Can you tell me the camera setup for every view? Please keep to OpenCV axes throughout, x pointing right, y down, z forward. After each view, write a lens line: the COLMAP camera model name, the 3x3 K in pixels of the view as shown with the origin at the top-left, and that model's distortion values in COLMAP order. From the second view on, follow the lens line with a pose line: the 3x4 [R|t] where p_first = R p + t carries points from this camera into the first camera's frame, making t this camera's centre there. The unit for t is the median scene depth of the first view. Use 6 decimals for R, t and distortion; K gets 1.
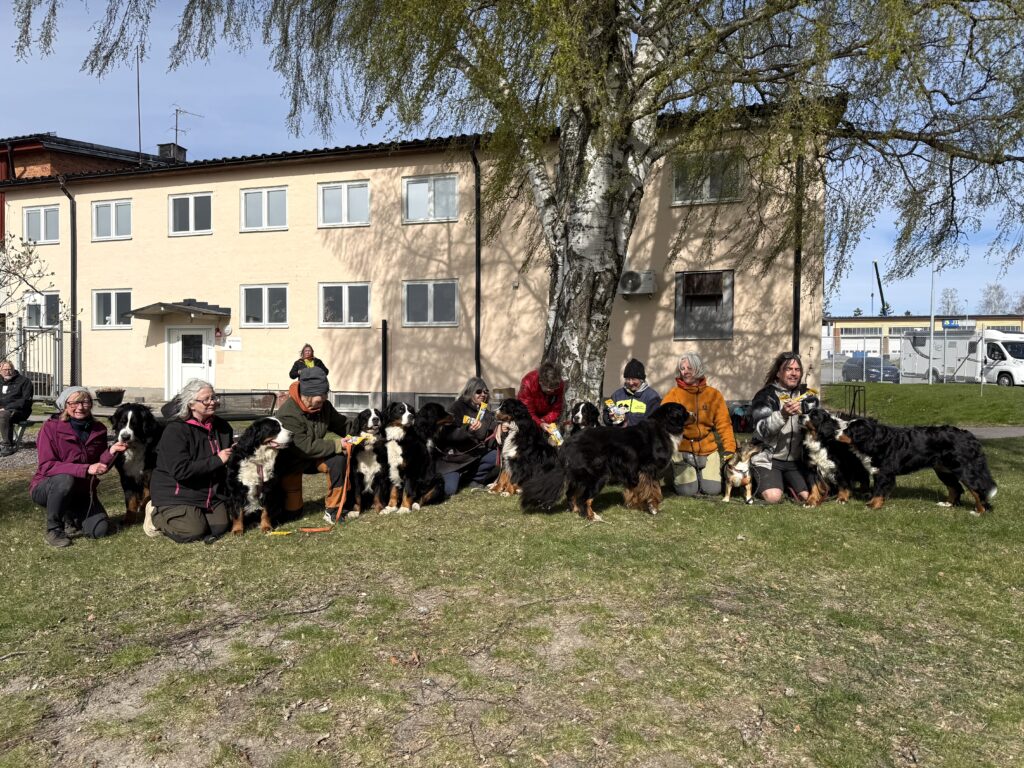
lens RADIAL K [[722.1, 0, 512.5], [0, 722.1, 395.1], [0, 0, 1]] dist [0.036002, -0.050924]
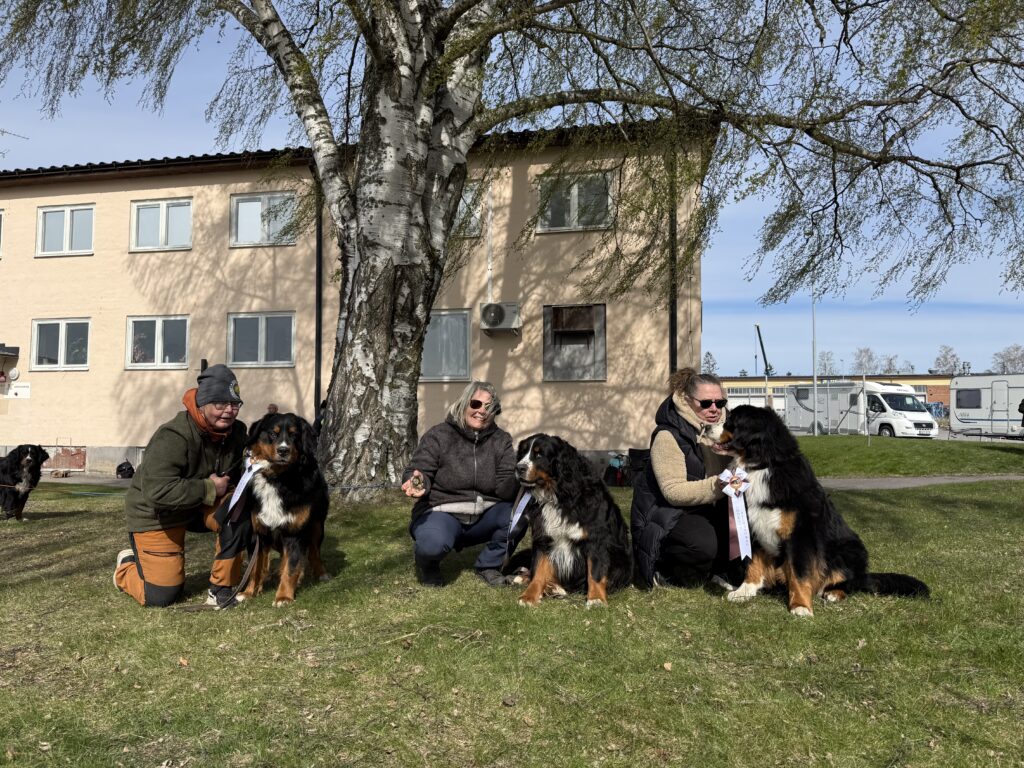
lens RADIAL K [[727.1, 0, 512.0], [0, 727.1, 384.0], [0, 0, 1]] dist [0.001150, 0.000847]
pose [[0.991222, 0.002705, 0.132177, 0.061651], [0.010672, 0.994890, -0.100395, 0.011401], [-0.131773, 0.100925, 0.986129, 0.123124]]
